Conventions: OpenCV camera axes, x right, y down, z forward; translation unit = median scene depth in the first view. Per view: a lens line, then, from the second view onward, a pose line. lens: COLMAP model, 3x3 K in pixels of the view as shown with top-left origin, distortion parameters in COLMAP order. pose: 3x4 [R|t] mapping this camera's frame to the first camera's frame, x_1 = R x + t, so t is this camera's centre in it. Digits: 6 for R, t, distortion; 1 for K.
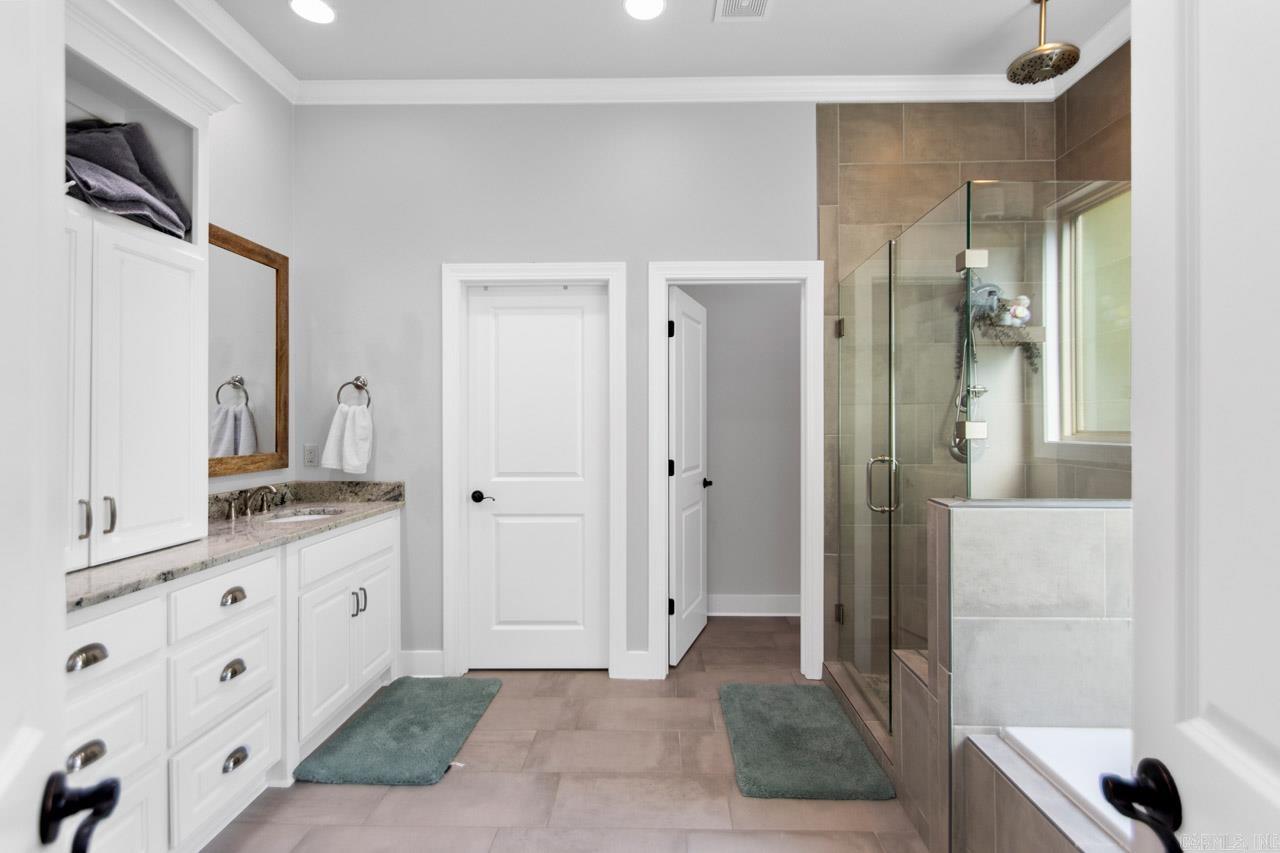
lens RADIAL K [[594.8, 0, 651.6], [0, 594.8, 428.0], [0, 0, 1]] dist [0.002862, -0.006486]
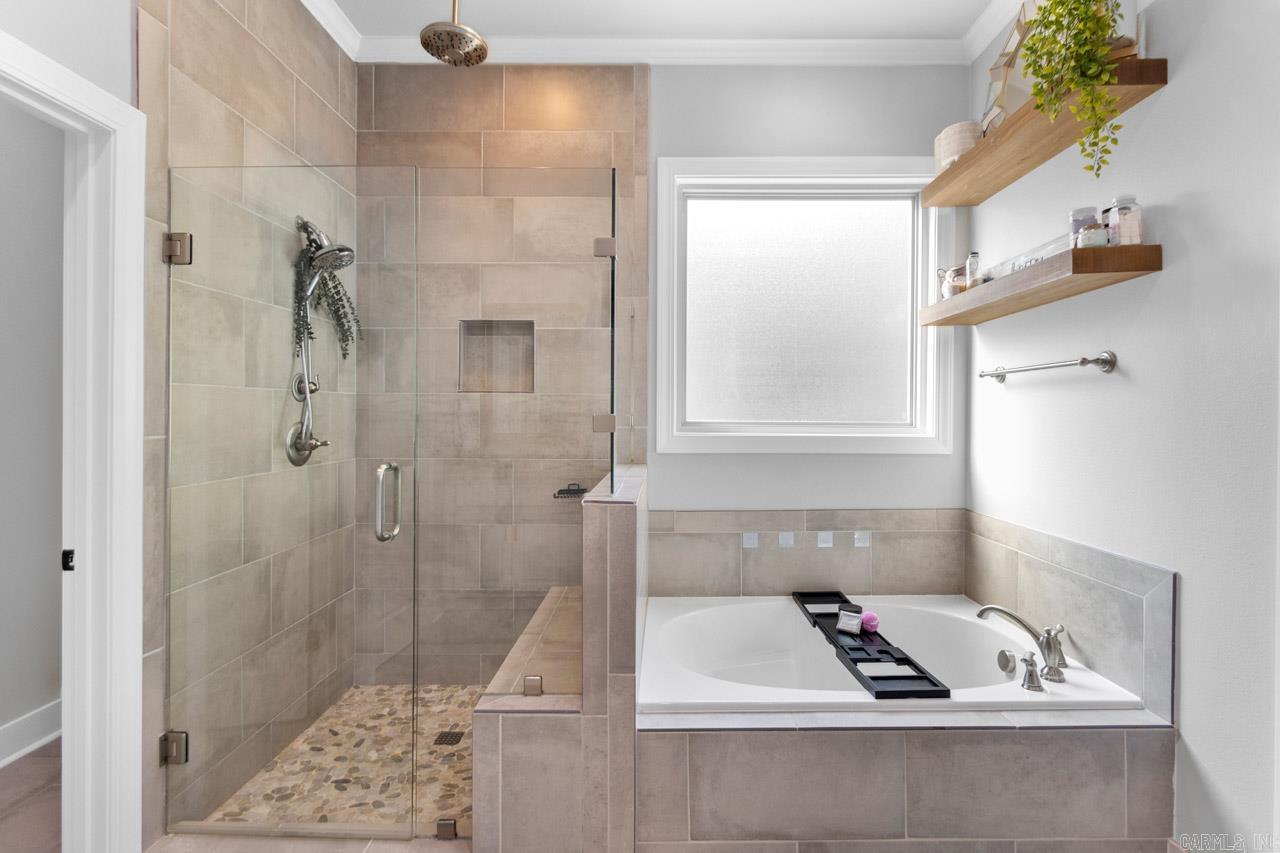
lens RADIAL K [[594.8, 0, 651.6], [0, 594.8, 428.0], [0, 0, 1]] dist [0.002862, -0.006486]
pose [[-0.014163, -0.025162, 0.999583, -0.259818], [0.017667, 0.999521, 0.025411, -0.002411], [-0.999744, 0.018019, -0.013712, 0.551170]]
